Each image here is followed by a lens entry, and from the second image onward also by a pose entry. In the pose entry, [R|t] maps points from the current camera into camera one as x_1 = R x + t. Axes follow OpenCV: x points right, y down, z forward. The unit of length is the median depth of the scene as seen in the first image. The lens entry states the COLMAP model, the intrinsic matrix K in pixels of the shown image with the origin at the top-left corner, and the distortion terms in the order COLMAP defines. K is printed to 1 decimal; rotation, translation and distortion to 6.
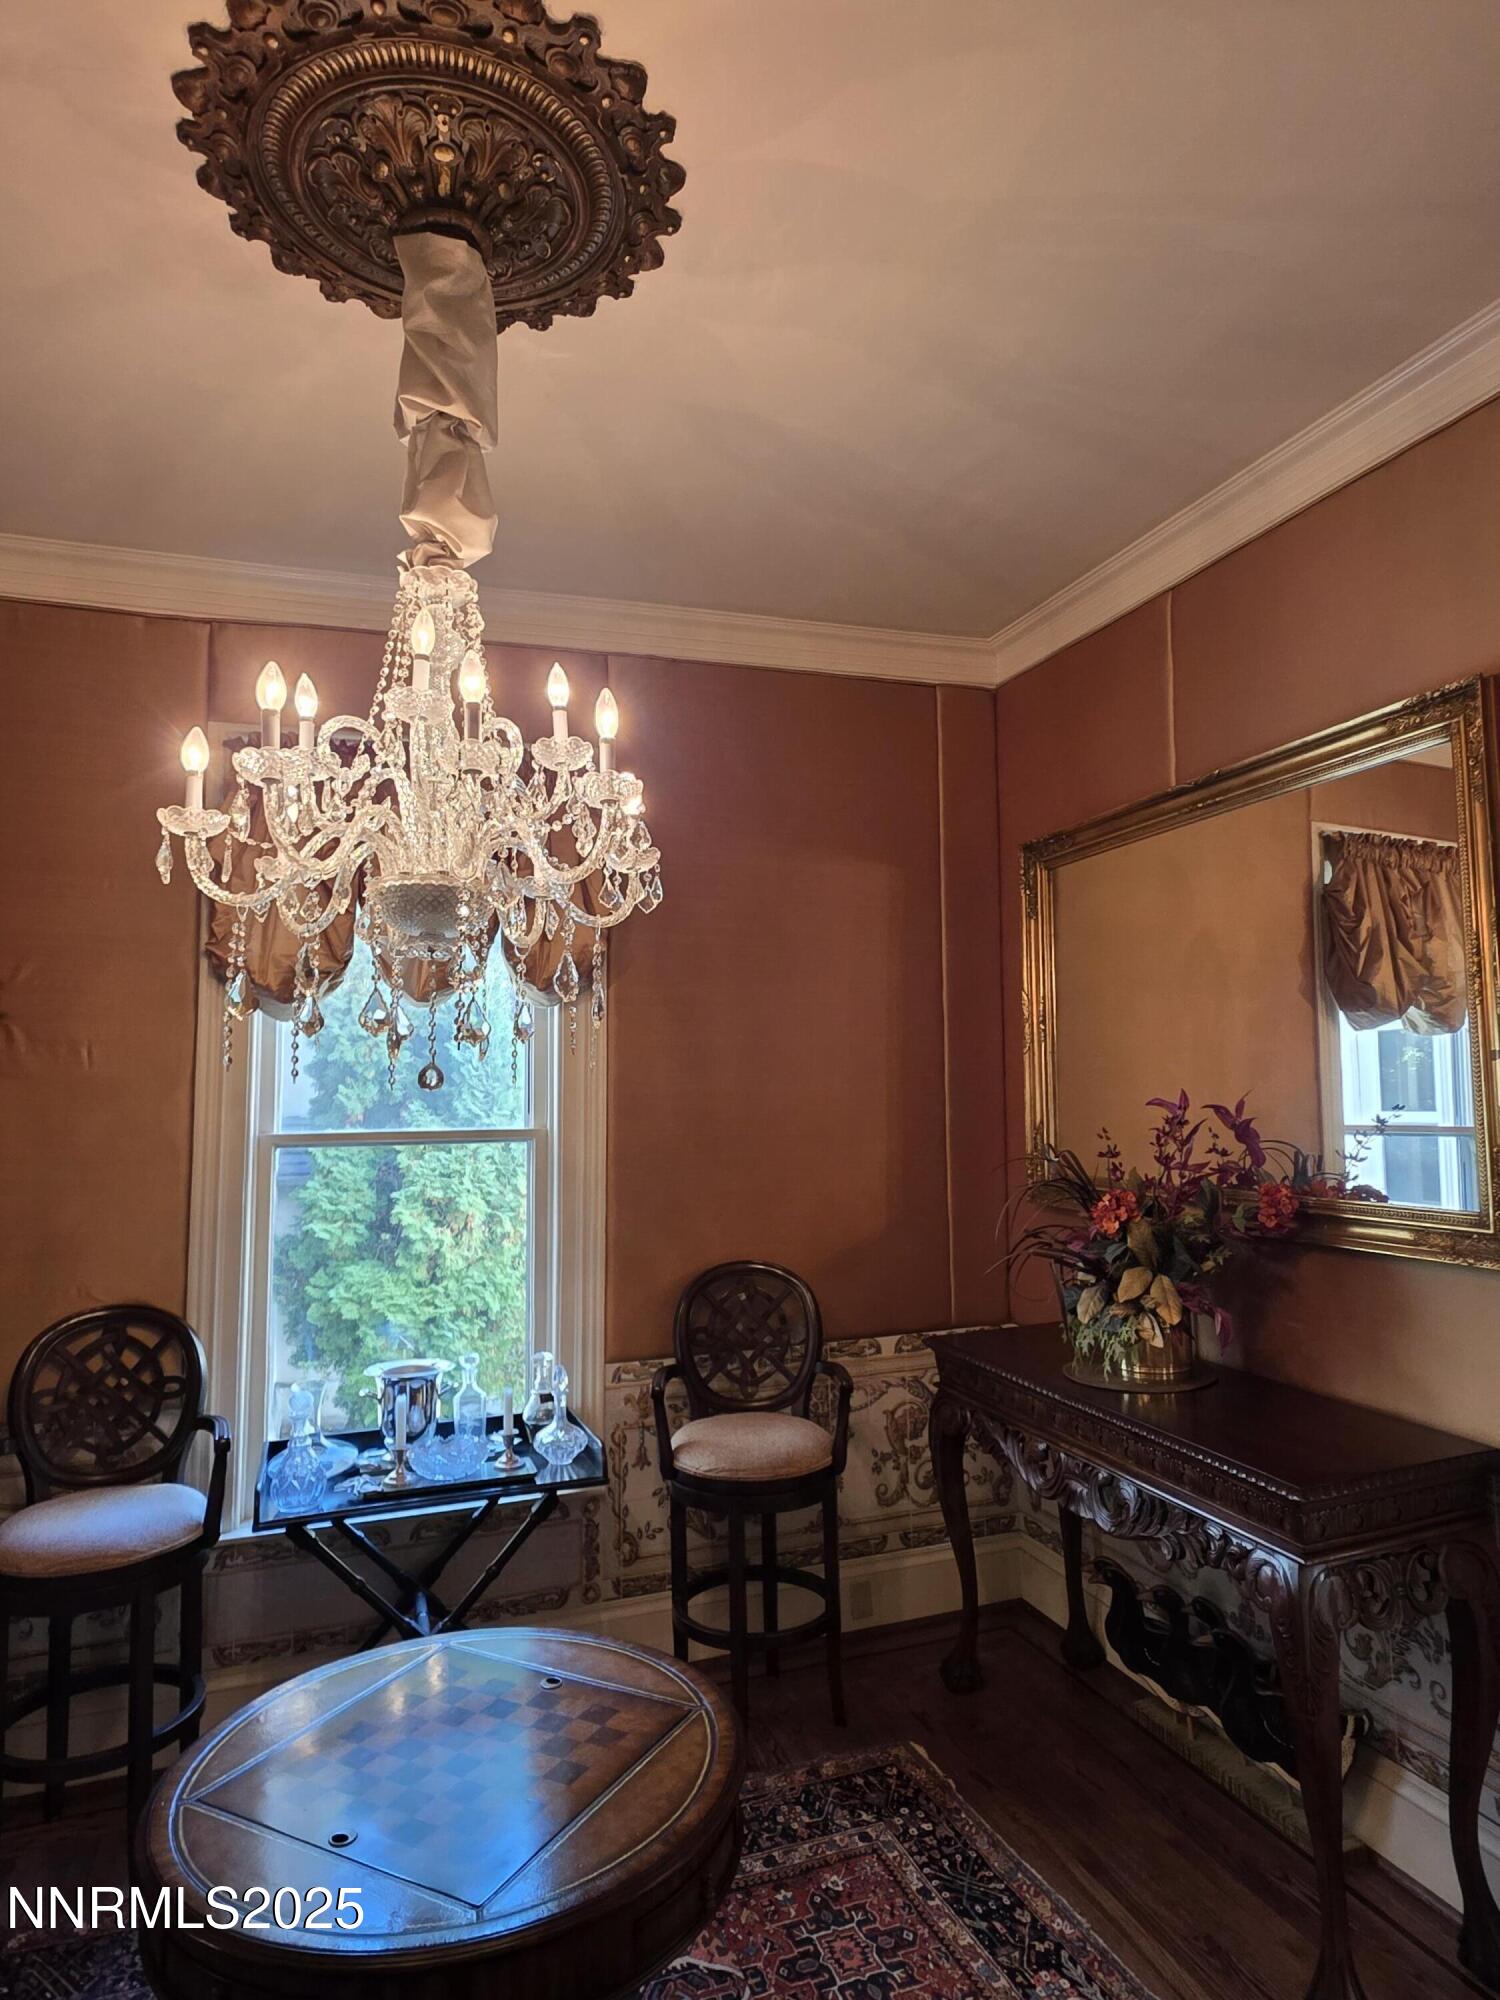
lens RADIAL K [[1197.5, 0, 752.2], [0, 1197.5, 991.8], [0, 0, 1]] dist [0.002149, 0.002837]
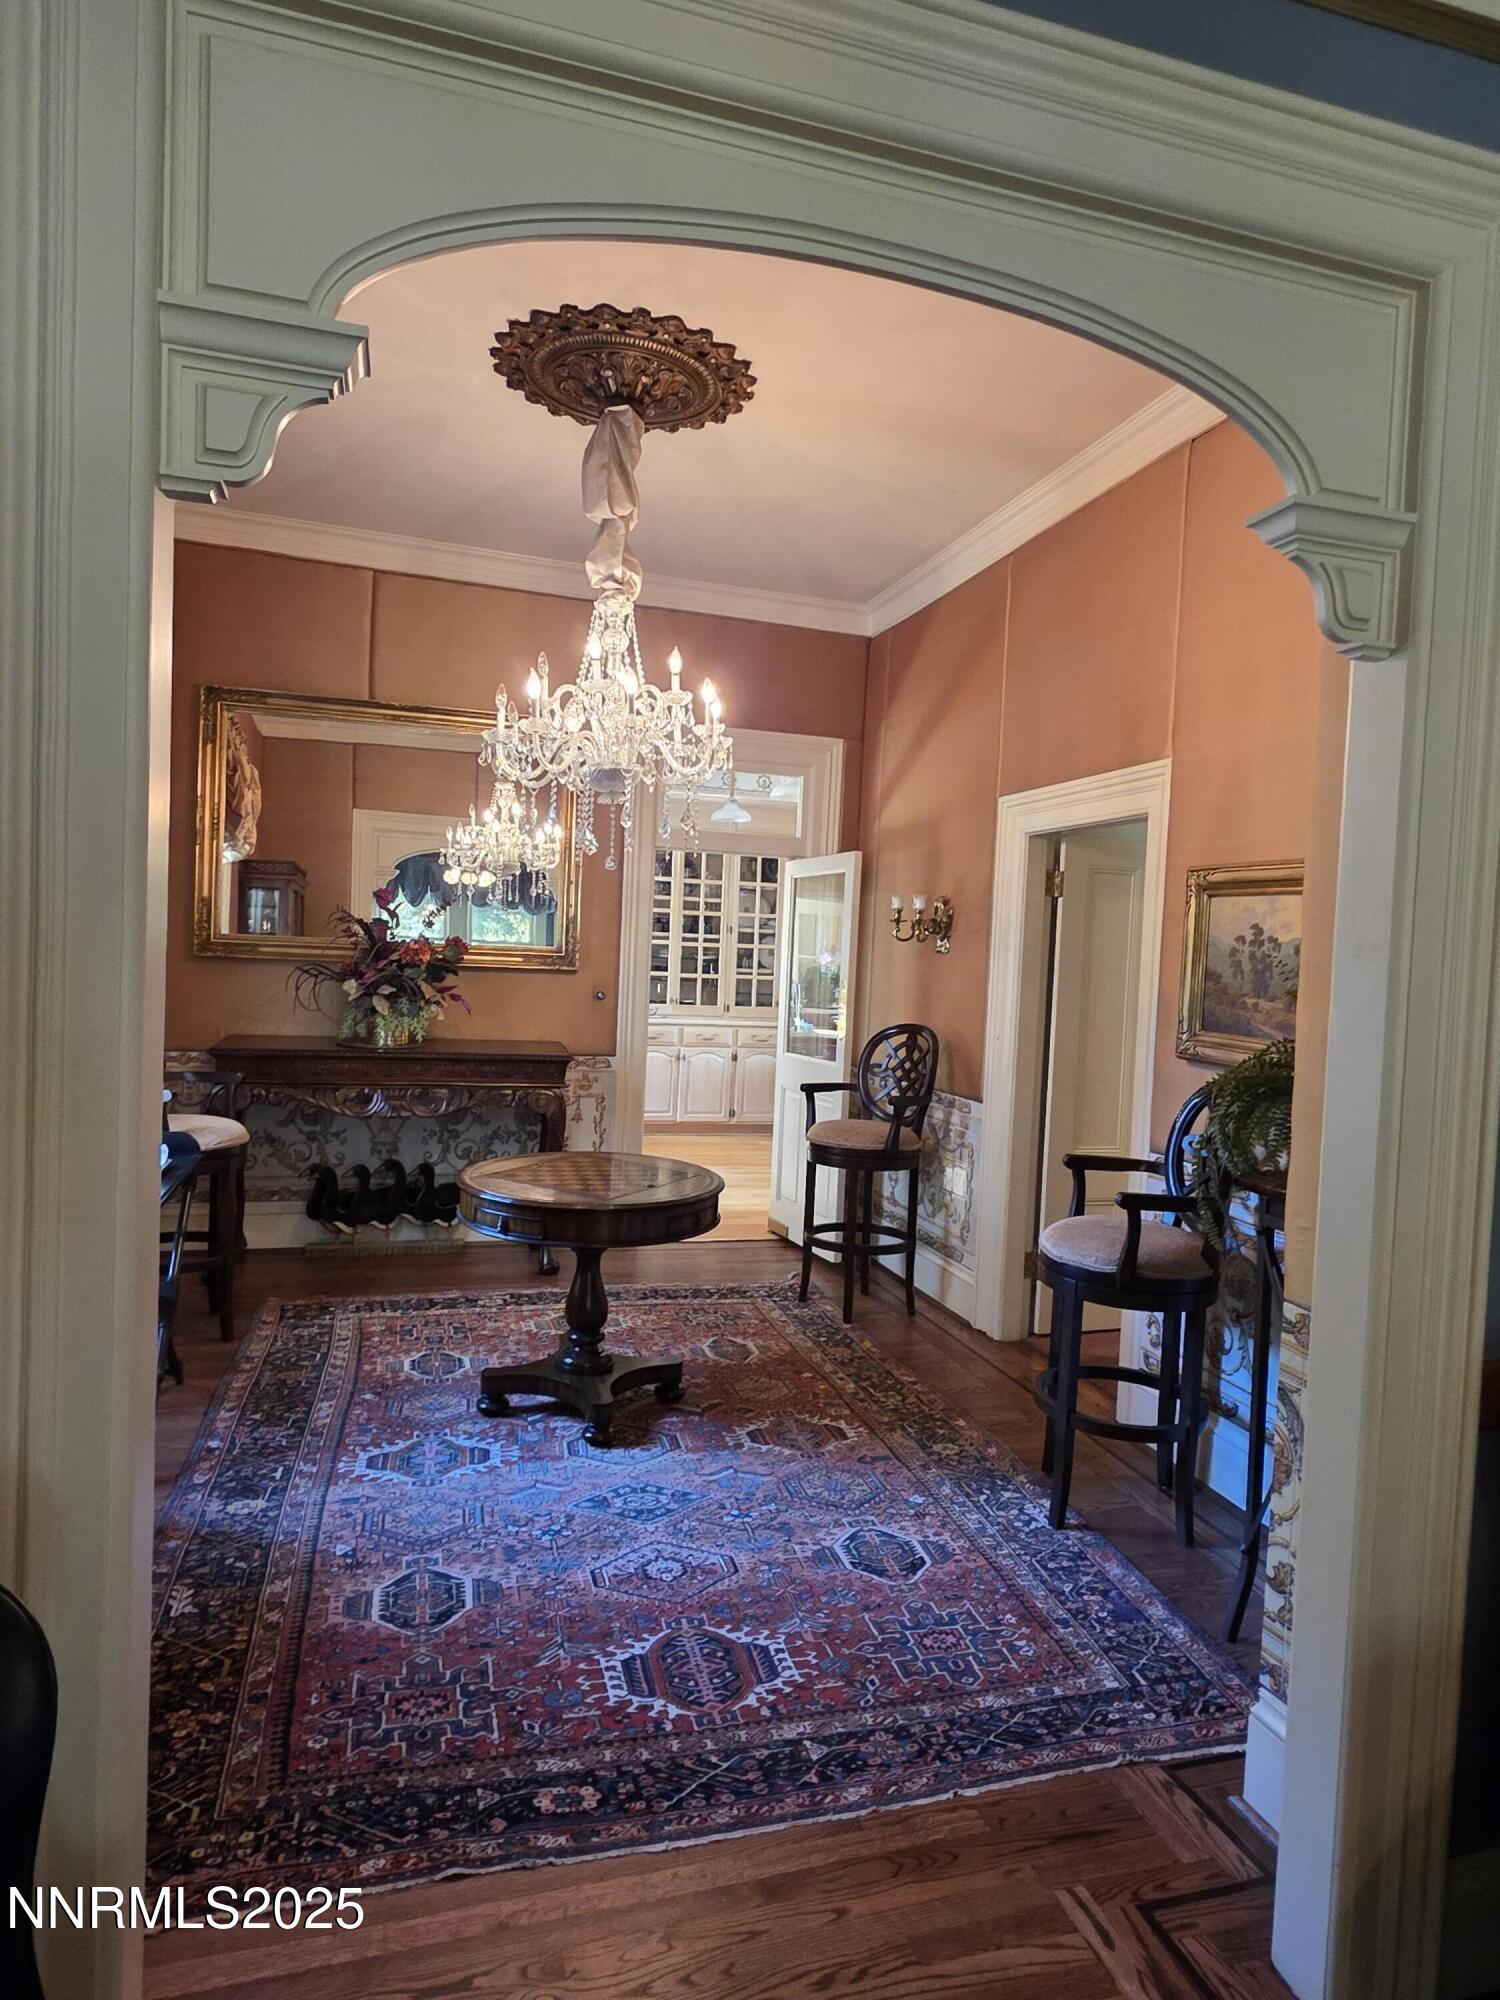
lens RADIAL K [[1197.5, 0, 748.9], [0, 1197.5, 1003.8], [0, 0, 1]] dist [0.002149, 0.002837]
pose [[0.058130, -0.032910, 0.997766, -1.570371], [-0.120437, 0.991925, 0.039734, 0.146913], [-0.991018, -0.122478, 0.053697, 0.431142]]
